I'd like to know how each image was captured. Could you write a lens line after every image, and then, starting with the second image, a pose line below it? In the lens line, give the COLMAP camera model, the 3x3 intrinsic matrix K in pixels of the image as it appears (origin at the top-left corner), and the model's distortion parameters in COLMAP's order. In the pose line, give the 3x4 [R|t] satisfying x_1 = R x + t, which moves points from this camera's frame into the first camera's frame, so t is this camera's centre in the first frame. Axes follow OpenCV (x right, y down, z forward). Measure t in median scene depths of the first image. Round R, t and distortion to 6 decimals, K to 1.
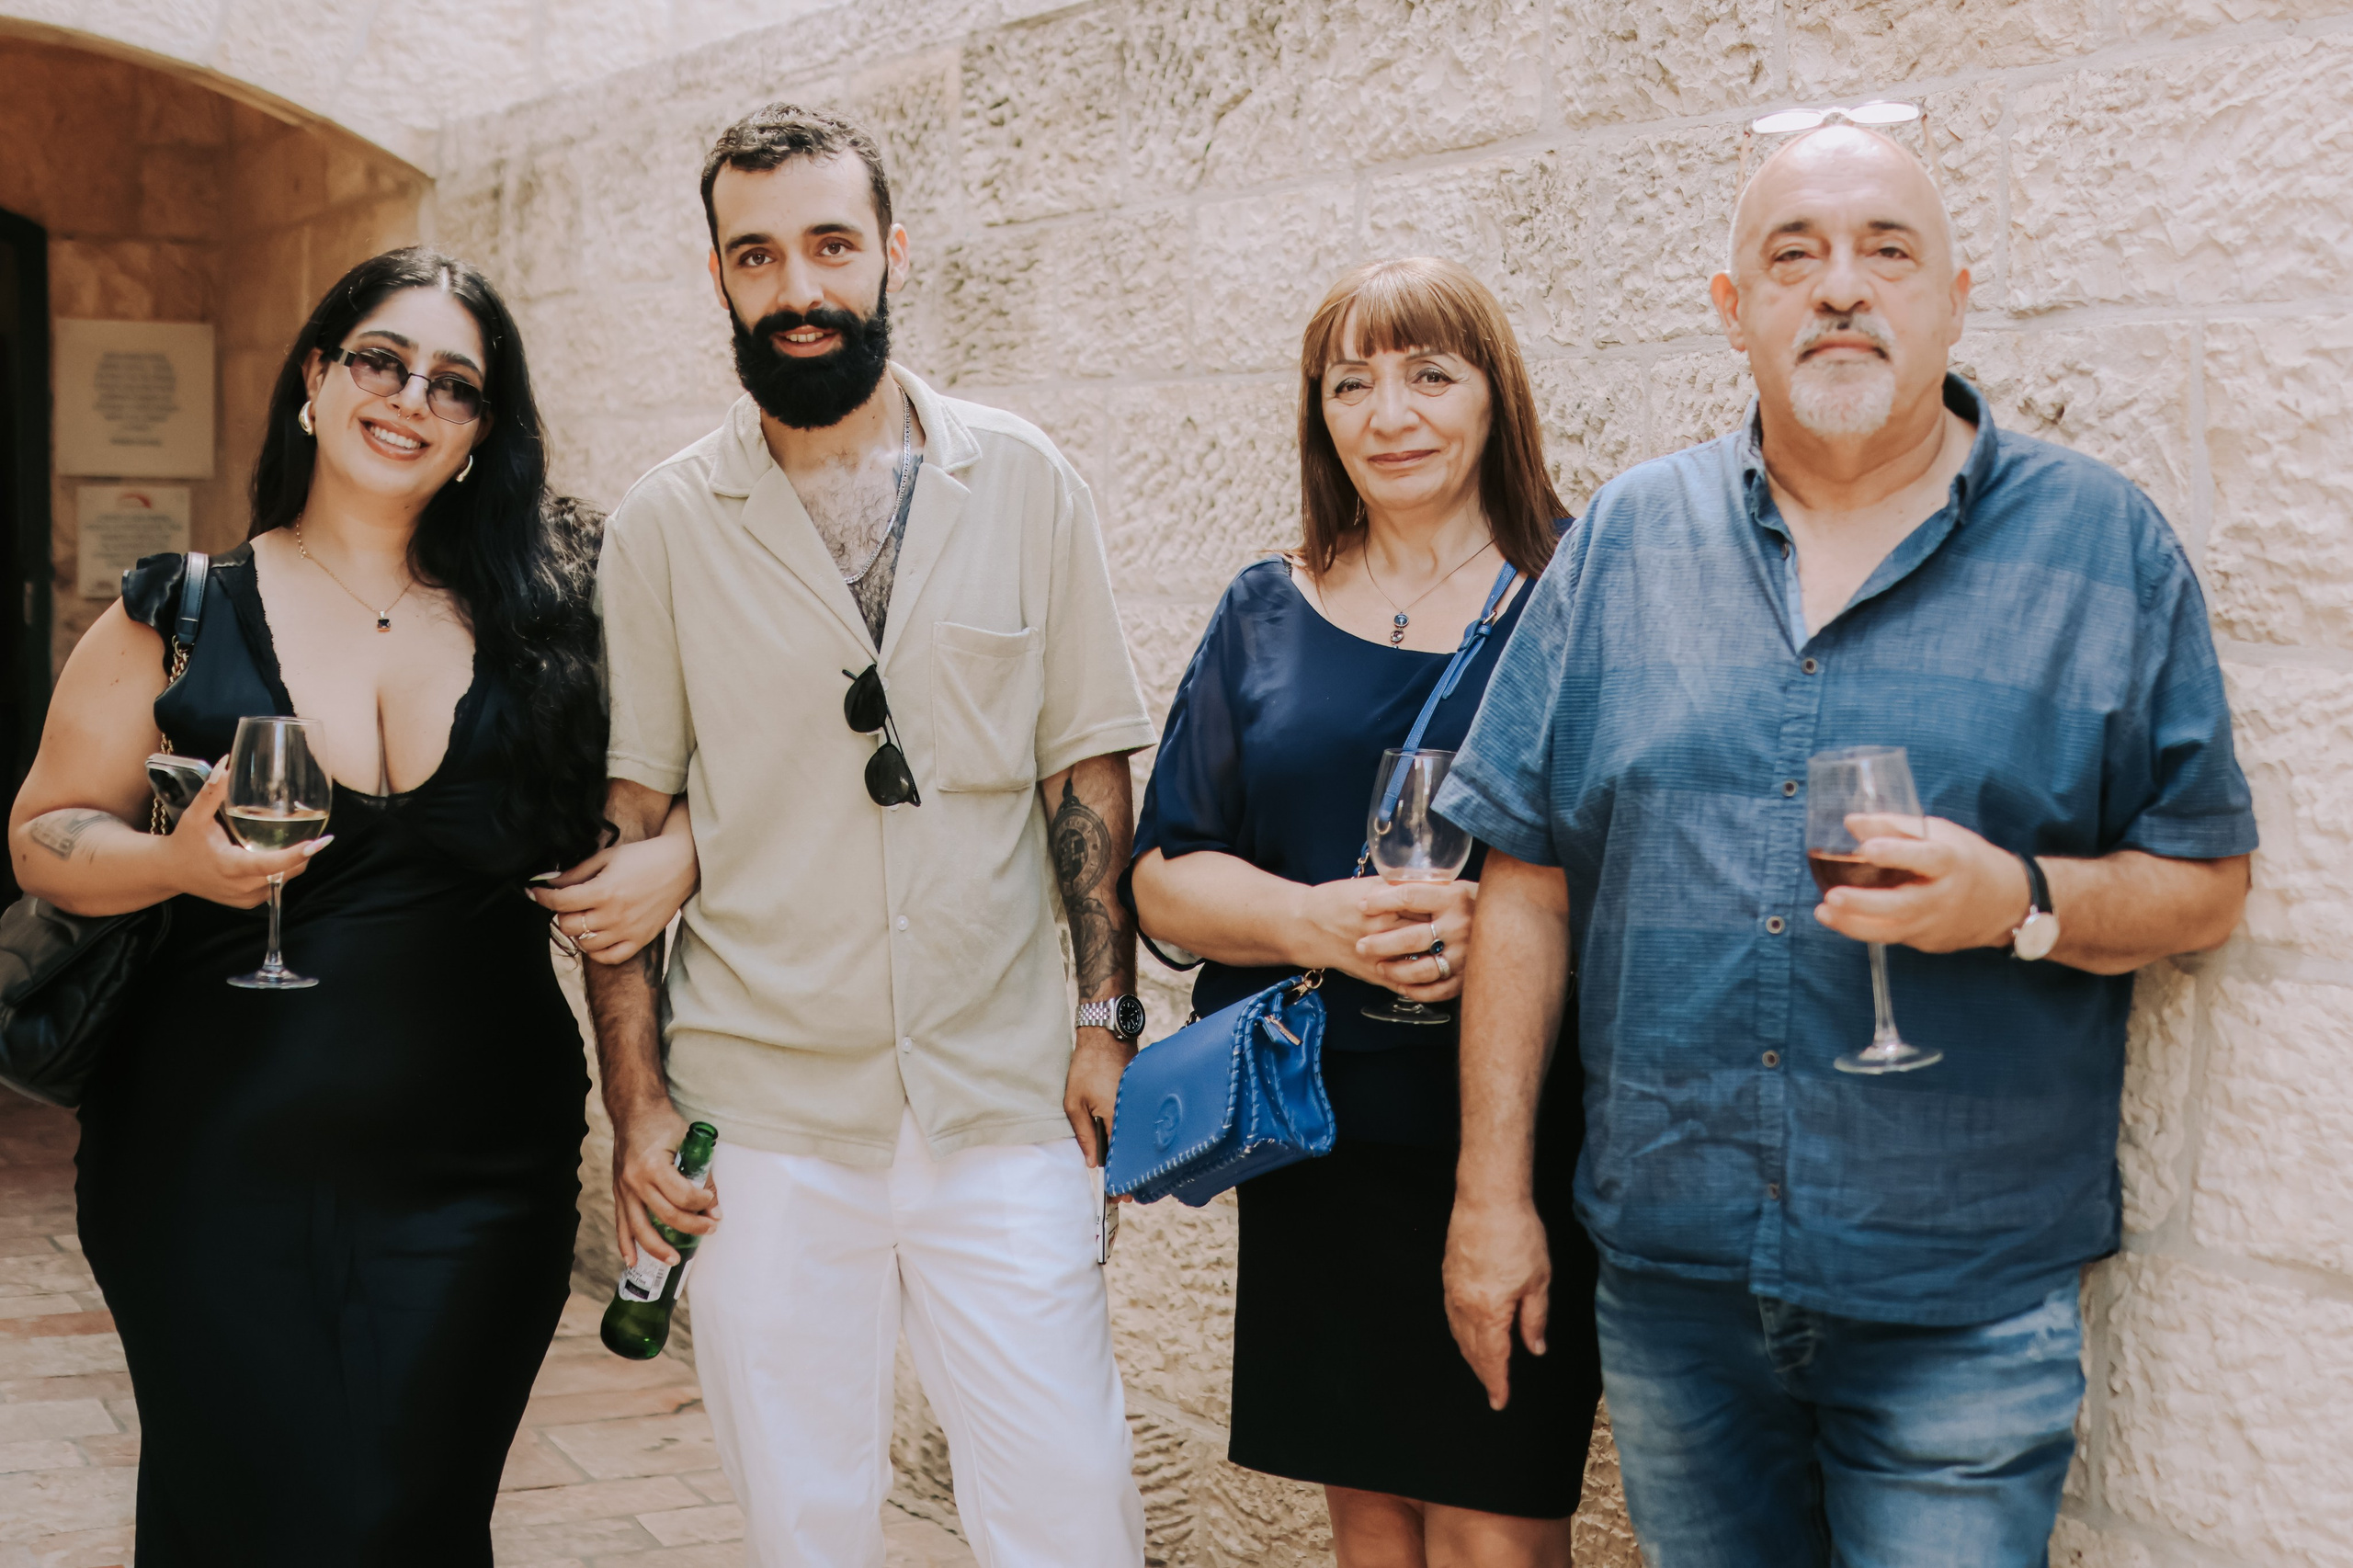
lens RADIAL K [[3704.0, 0, 1177.5], [0, 3704.0, 787.5], [0, 0, 1]] dist [-0.028526, 0.000000]
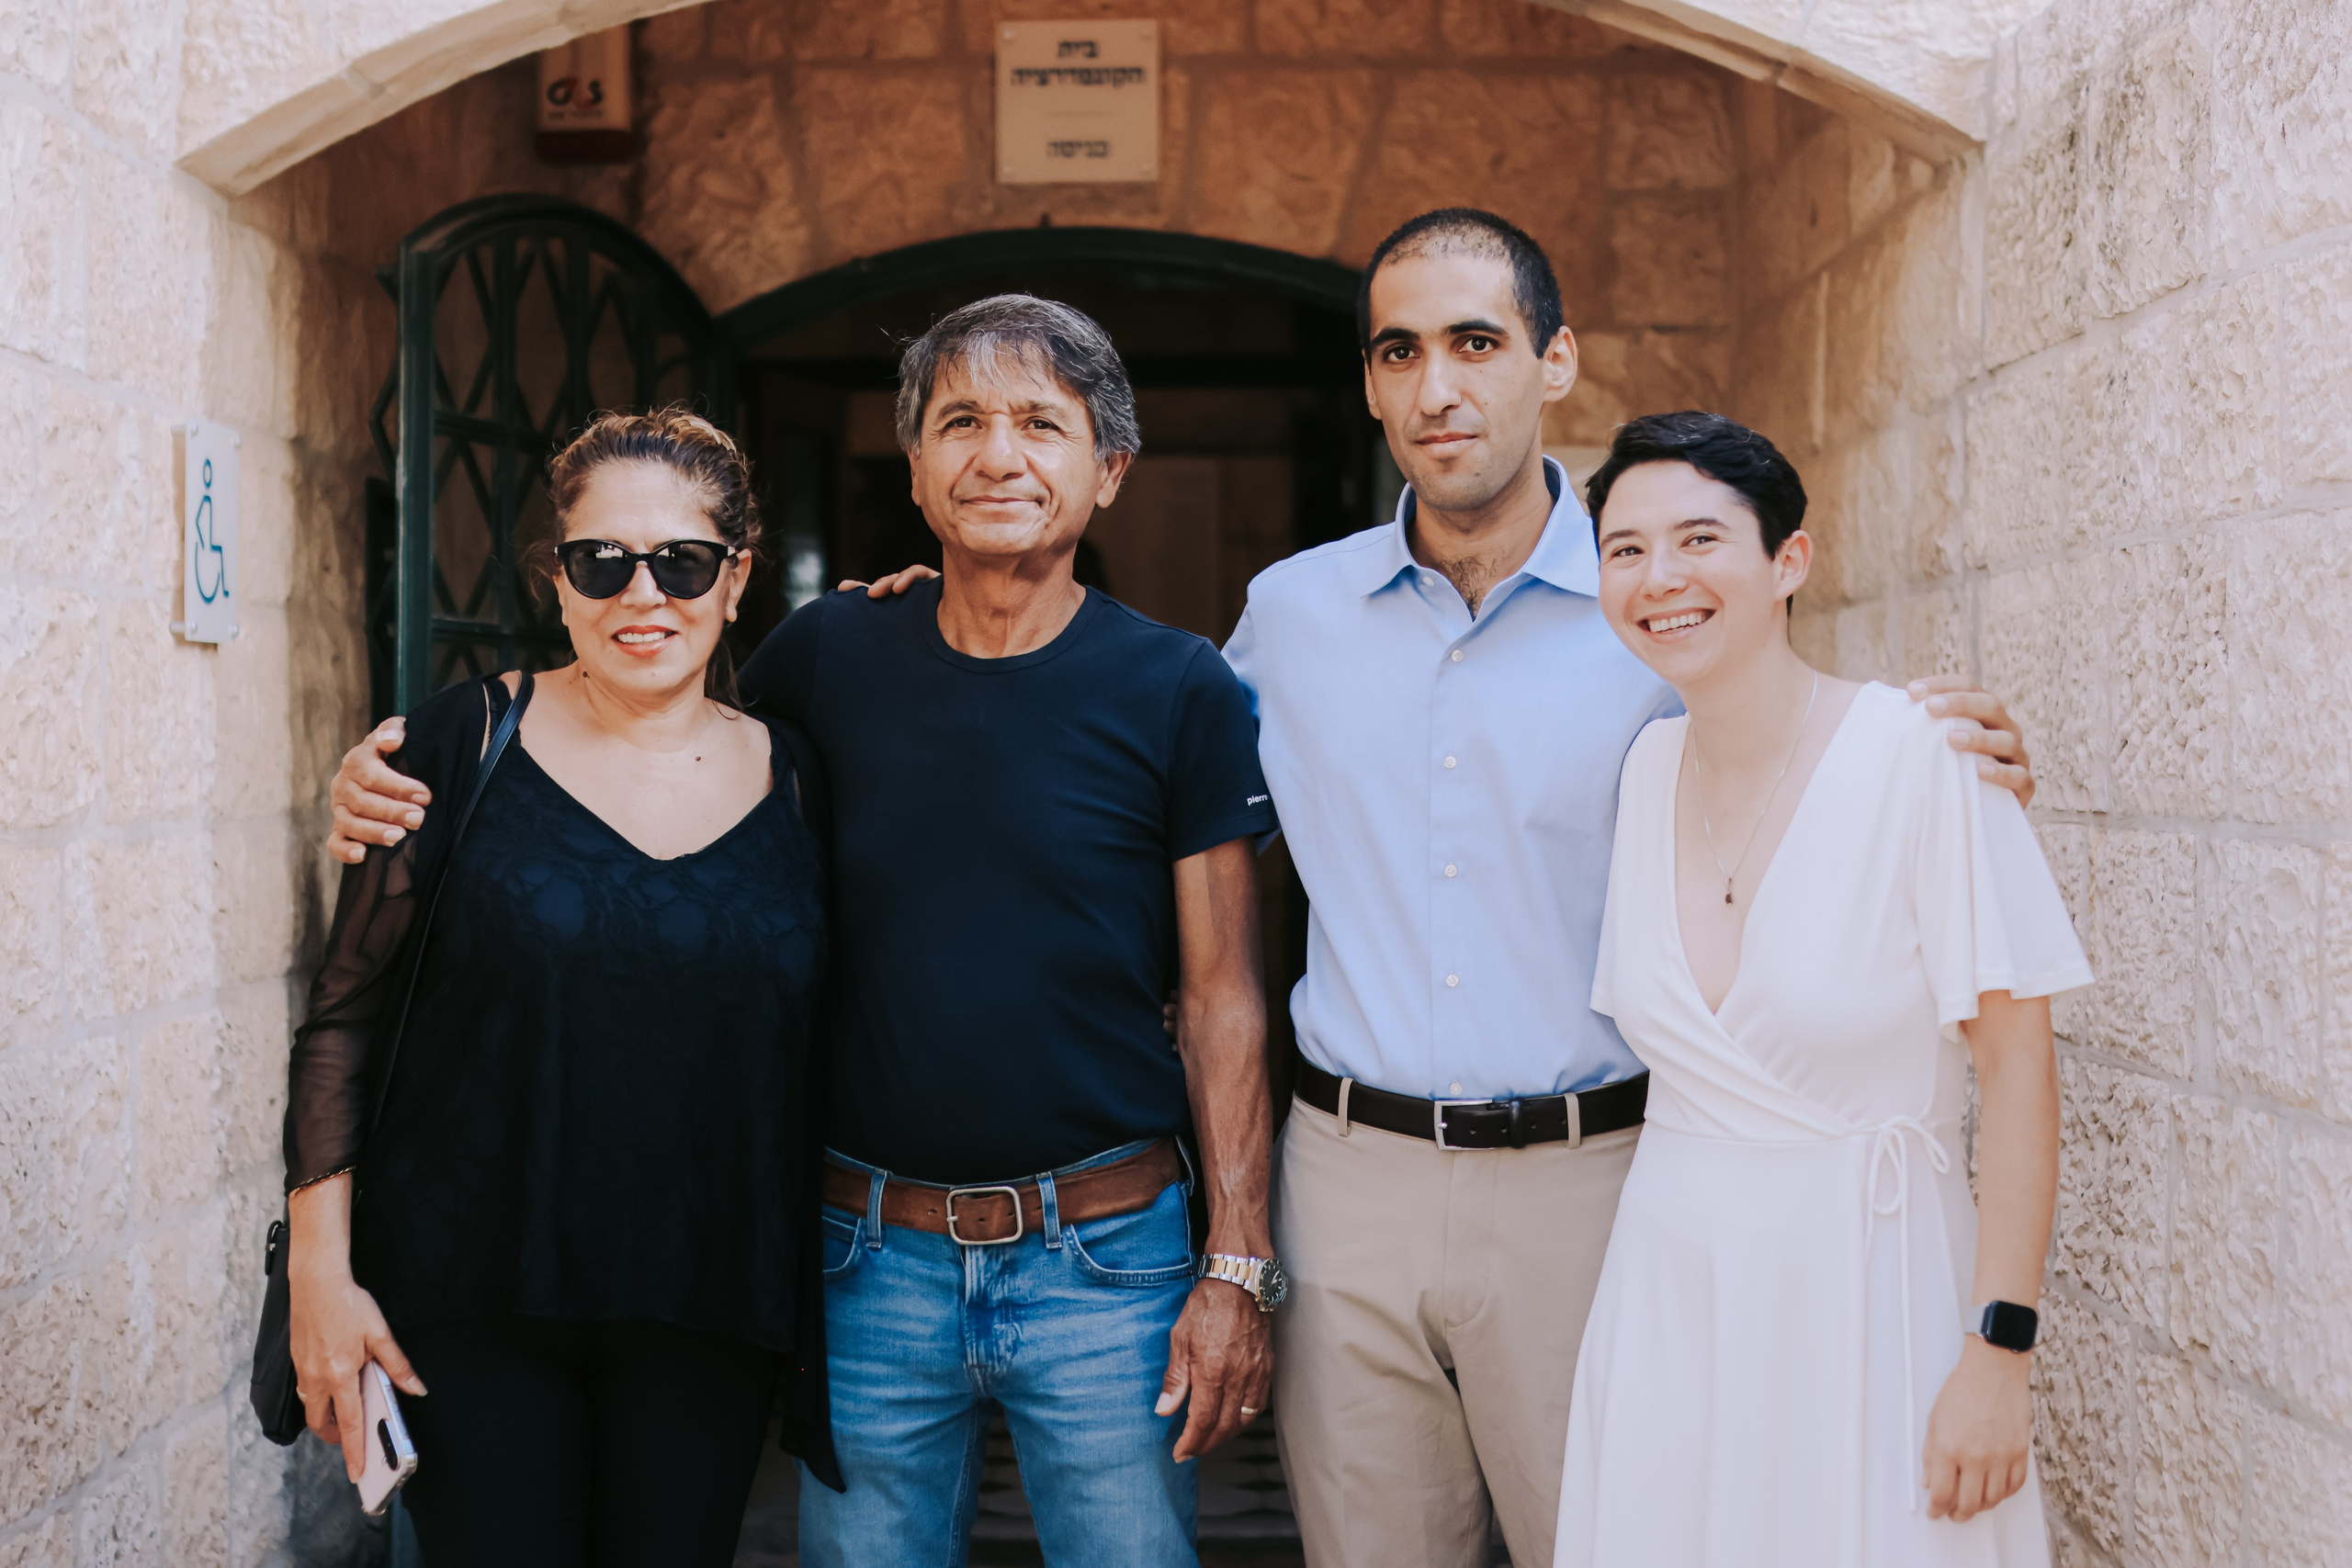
lens RADIAL K [[3702.1, 0, 1168.0], [0, 3702.1, 767.4], [0, 0, 1]] dist [-0.028526, 0.000000]
pose [[0.889469, -0.009674, -0.456892, -0.047759], [-0.022230, 0.997677, -0.064400, -0.024543], [0.456454, 0.067438, 0.887188, 0.415409]]
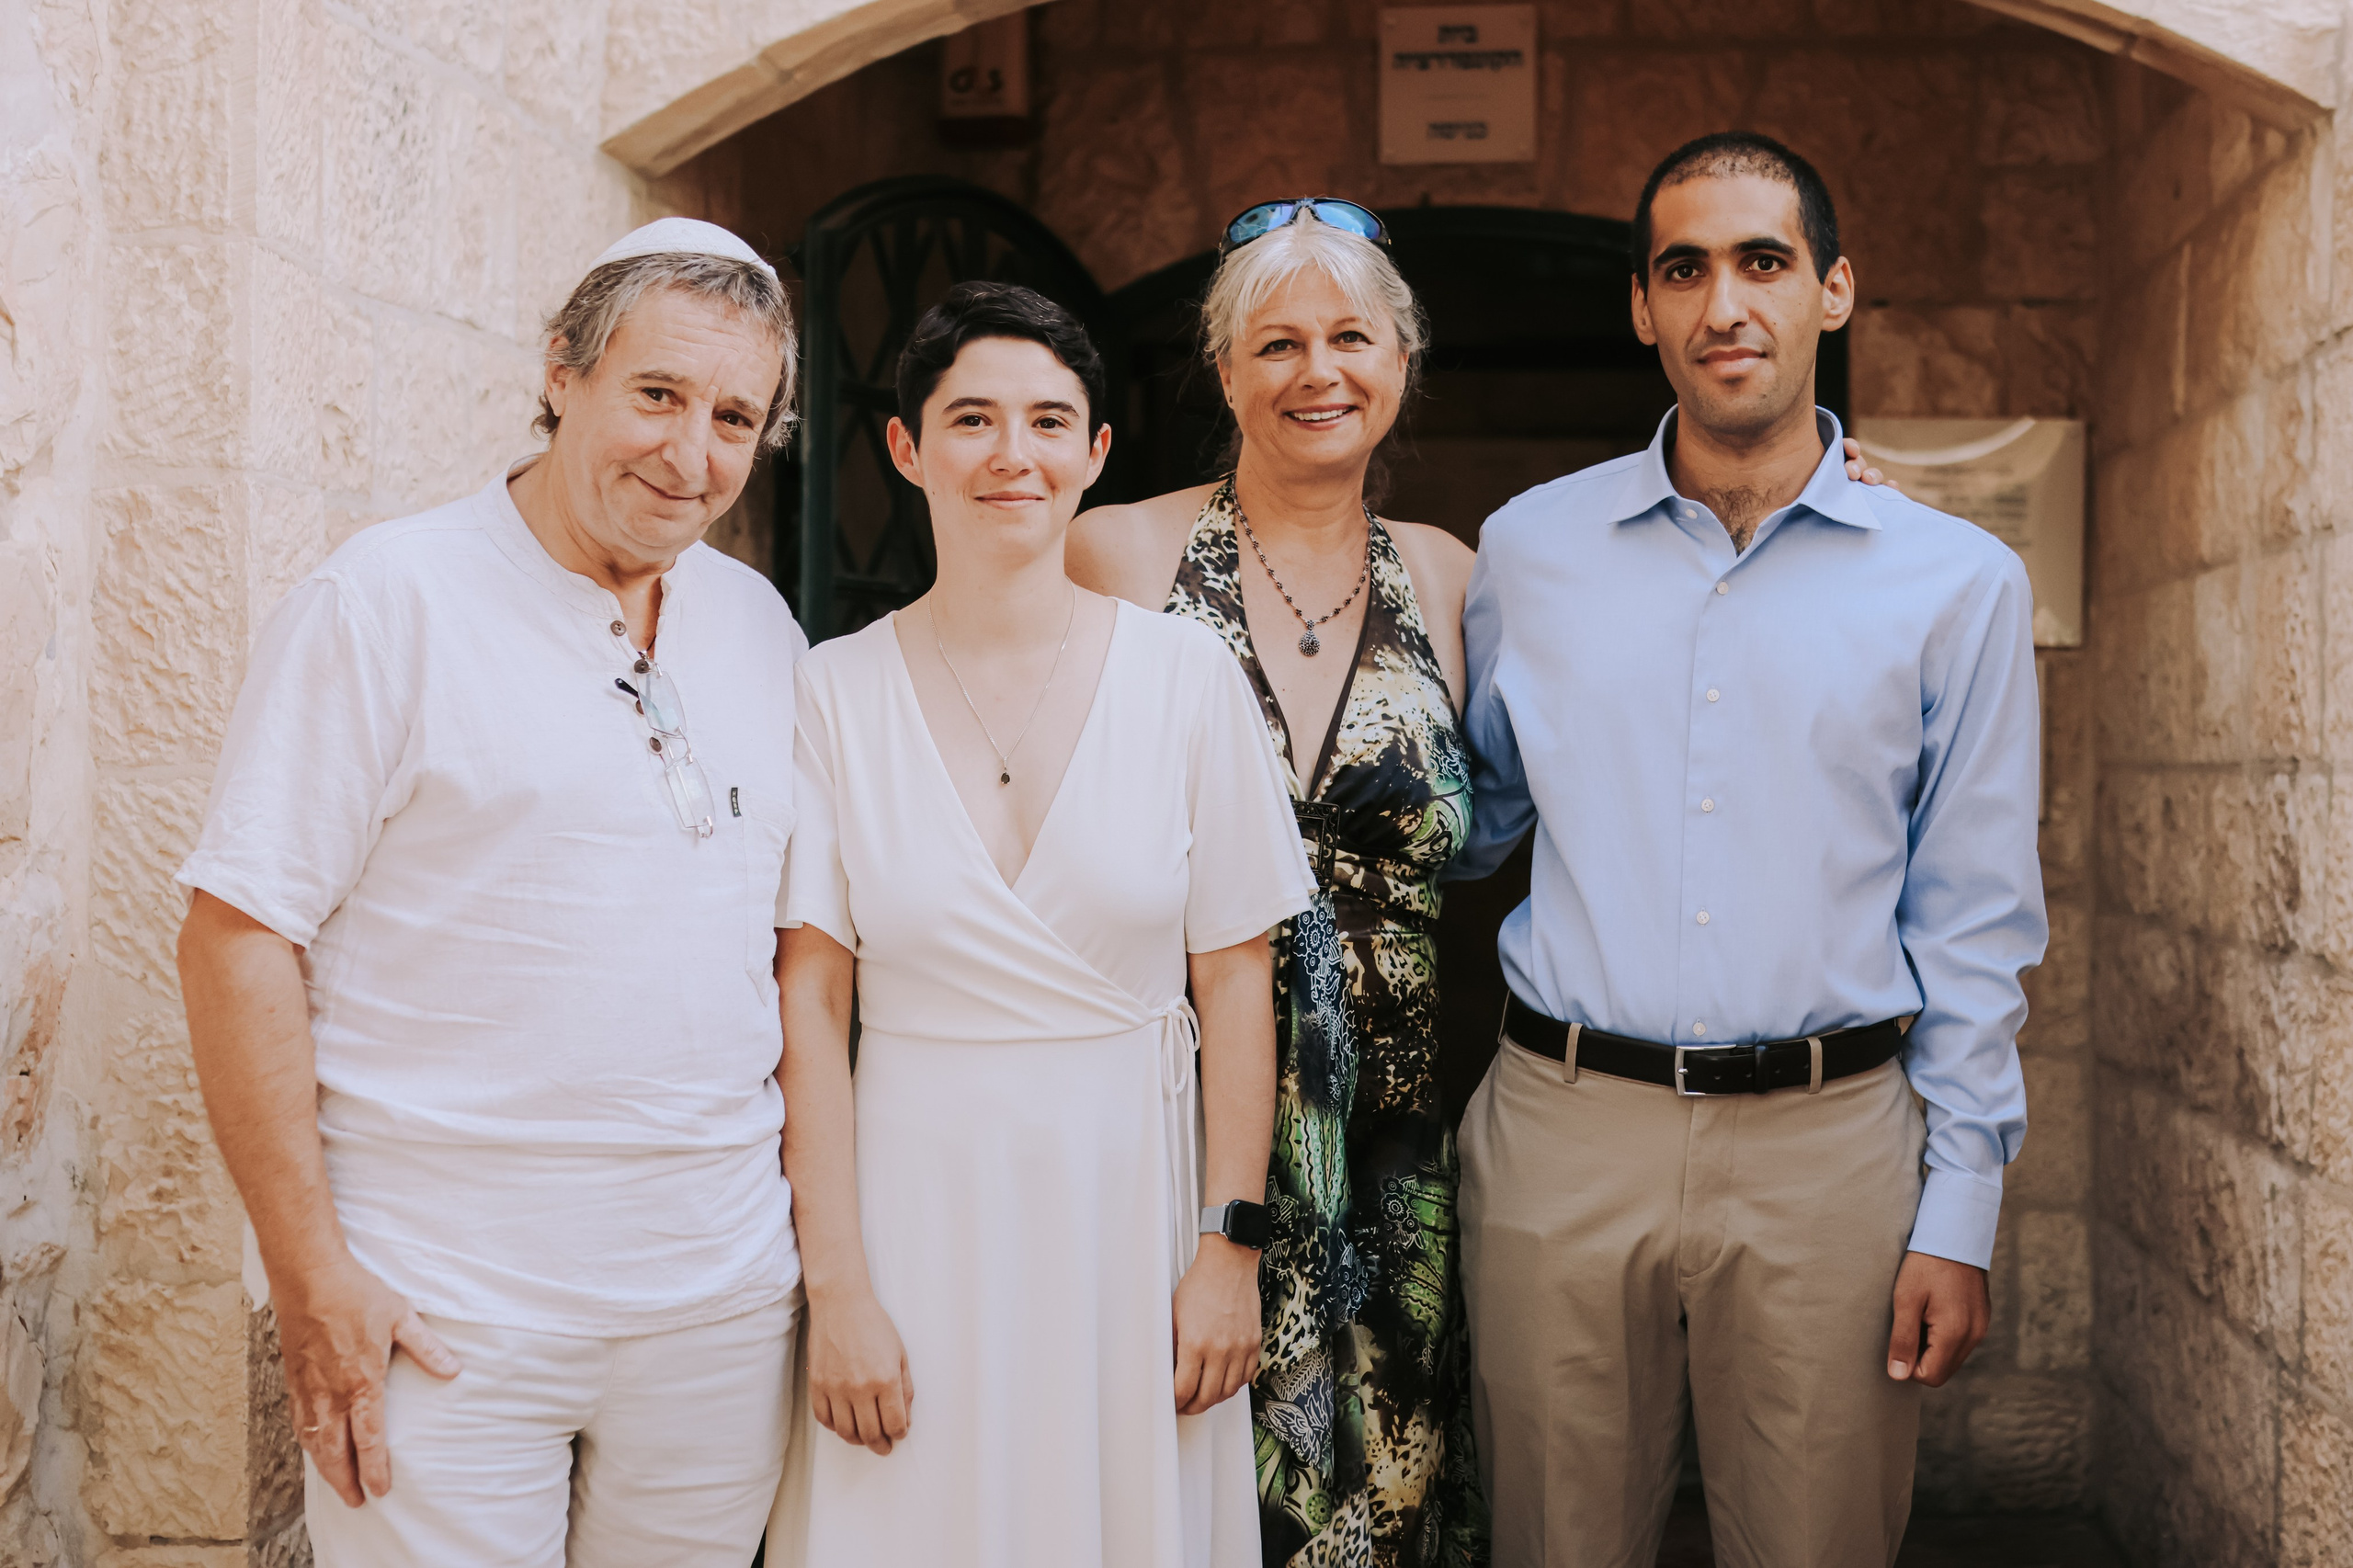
lens RADIAL K [[3704.0, 0, 1194.4], [0, 3704.0, 779.8], [0, 0, 1]] dist [-0.028526, 0.000000]
pose [[0.838289, -0.000747, -0.545226, -0.028628], [-0.037344, 0.997572, -0.058785, -0.014050], [0.543946, 0.069640, 0.836226, 0.395499]]
